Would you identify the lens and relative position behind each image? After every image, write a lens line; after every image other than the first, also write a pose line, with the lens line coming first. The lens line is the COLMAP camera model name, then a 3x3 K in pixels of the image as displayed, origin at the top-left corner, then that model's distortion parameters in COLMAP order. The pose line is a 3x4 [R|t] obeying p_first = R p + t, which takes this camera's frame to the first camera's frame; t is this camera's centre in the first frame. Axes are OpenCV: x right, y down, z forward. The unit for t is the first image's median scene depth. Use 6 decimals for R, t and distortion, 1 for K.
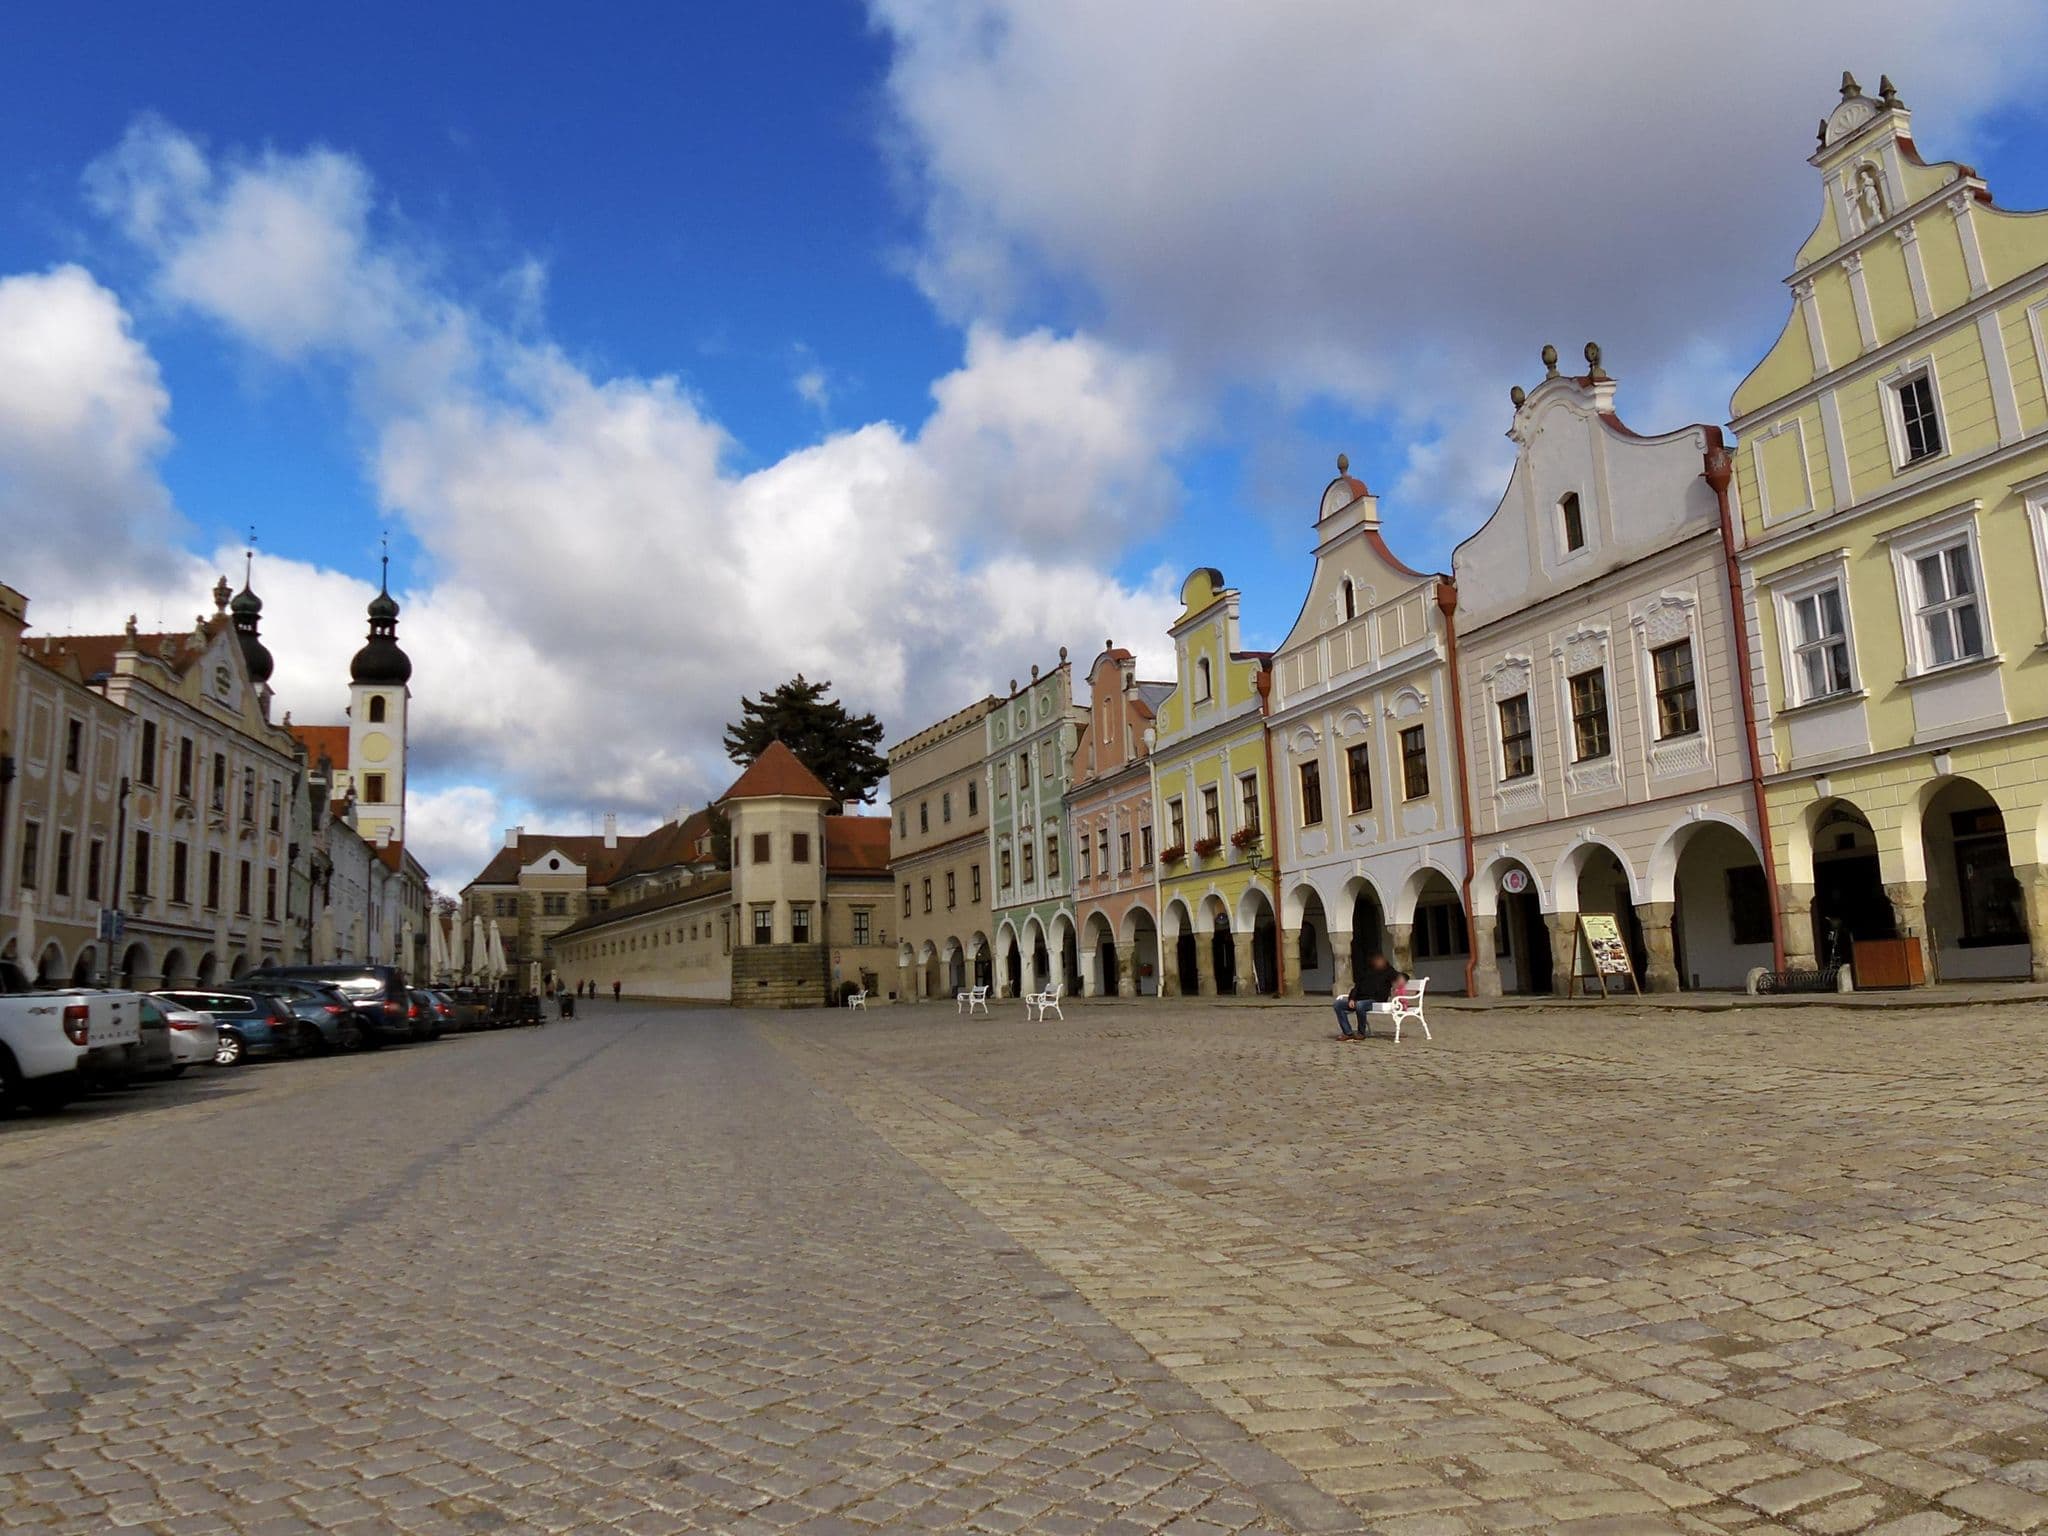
lens RADIAL K [[1377.8, 0, 1020.5], [0, 1377.8, 730.7], [0, 0, 1]] dist [-0.006192, -0.002863]
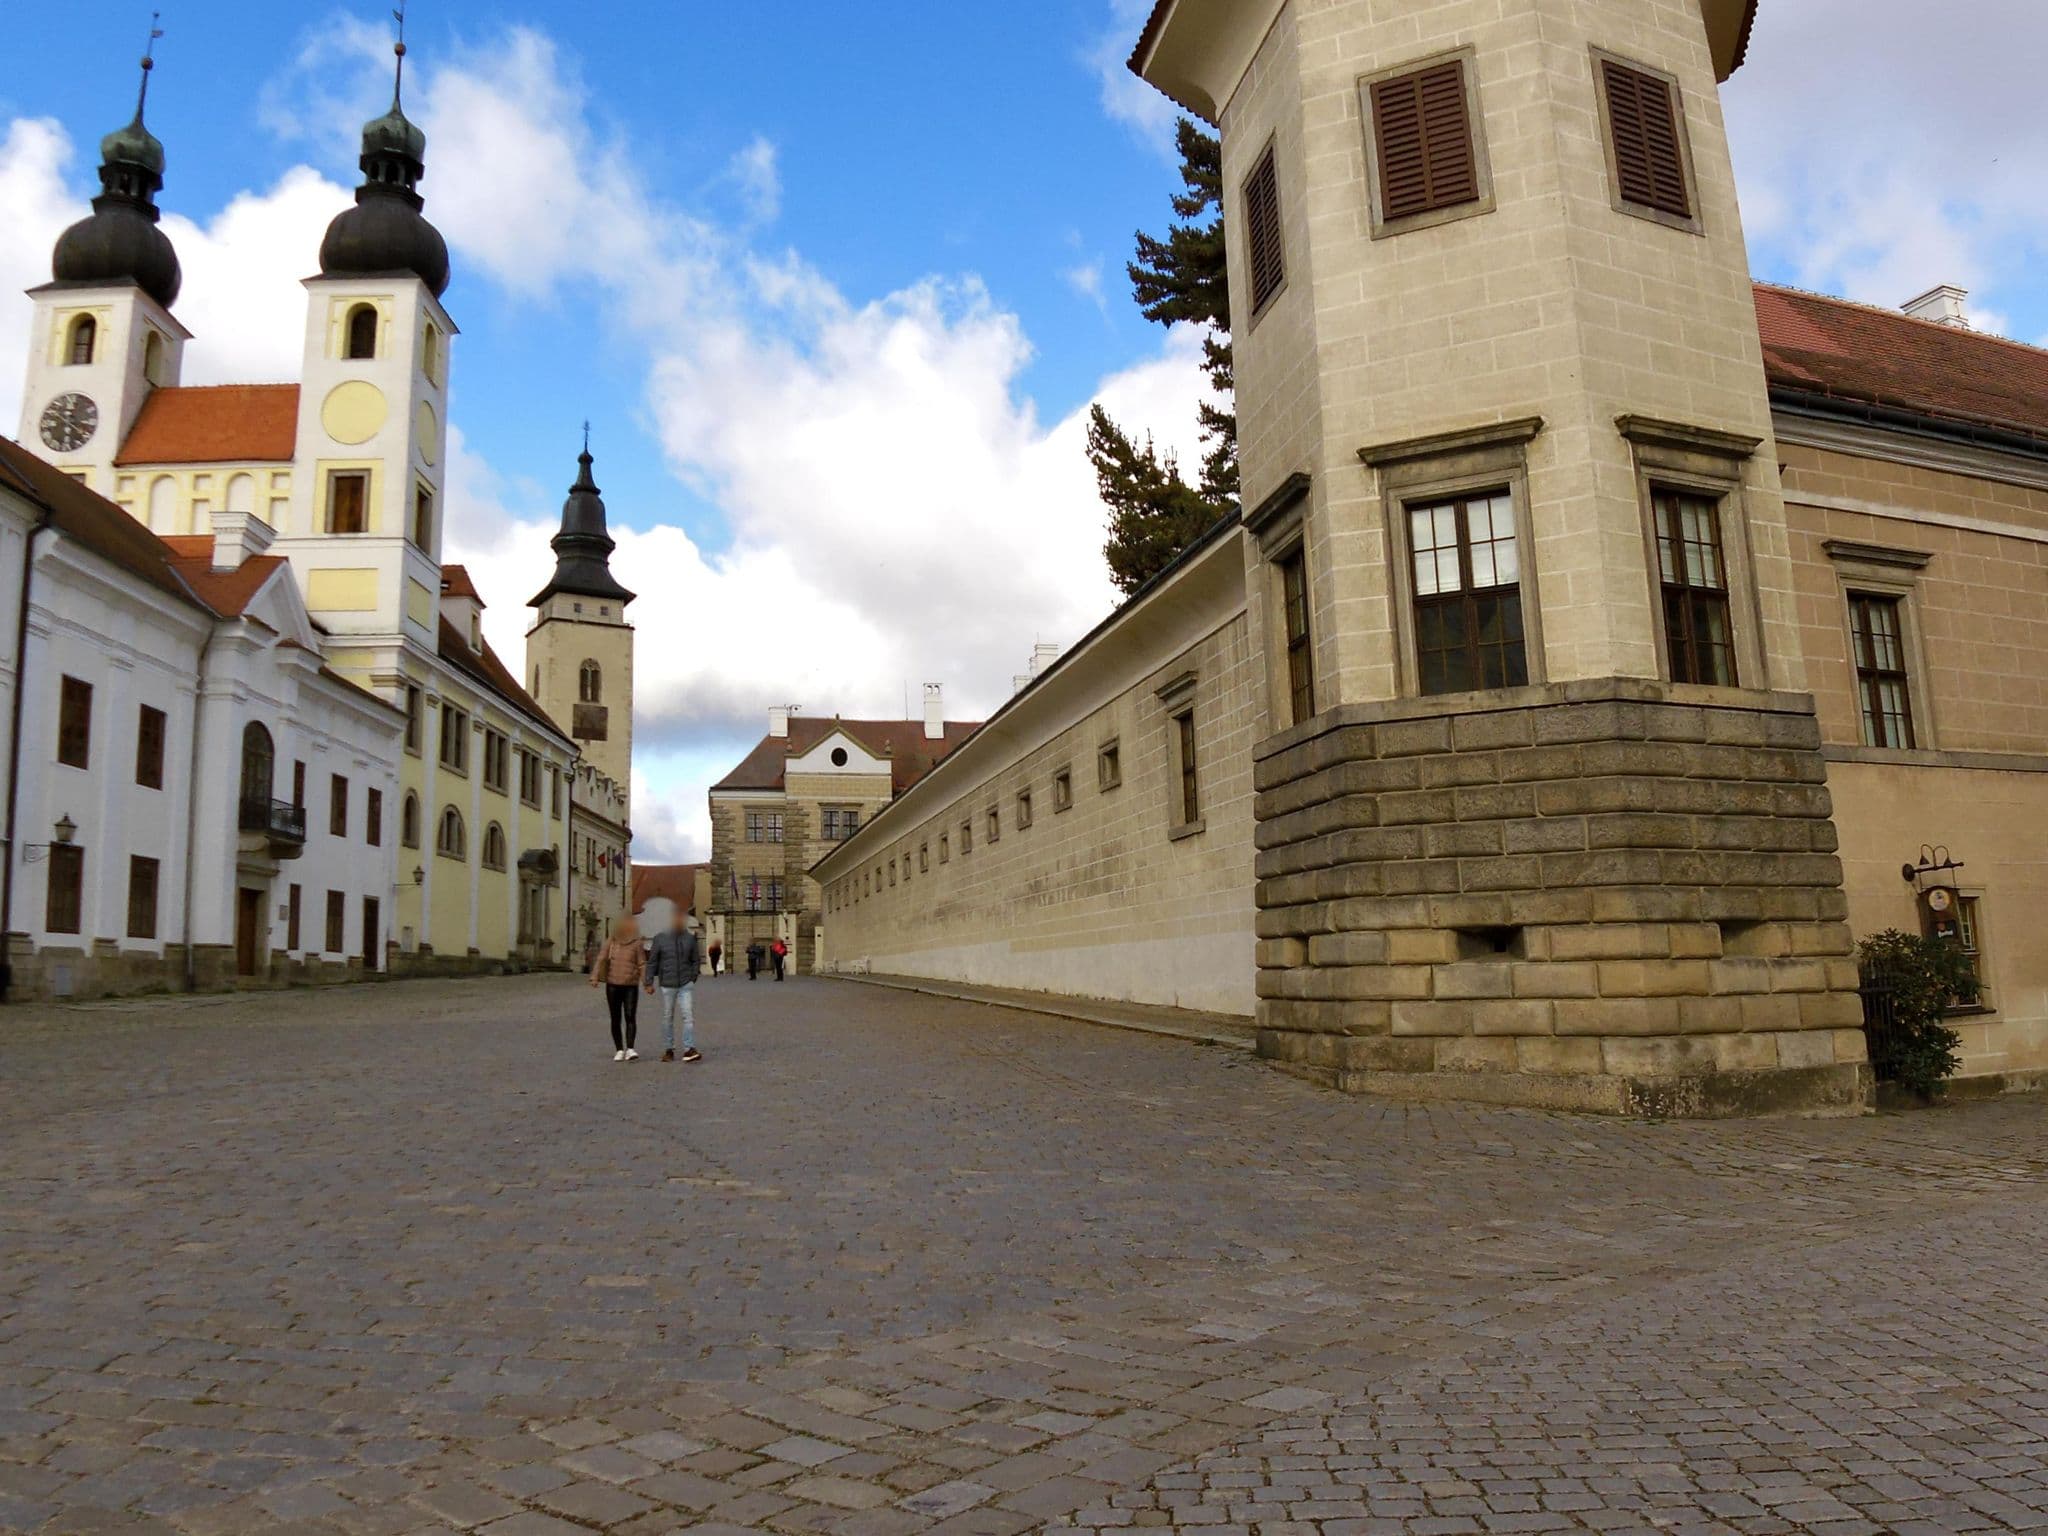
lens RADIAL K [[1377.8, 0, 1020.5], [0, 1377.8, 730.7], [0, 0, 1]] dist [-0.006192, -0.002863]
pose [[0.964316, -0.028917, -0.263169, -0.147782], [0.032485, 0.999430, 0.009216, 0.118162], [0.262753, -0.017436, 0.964706, 0.628836]]
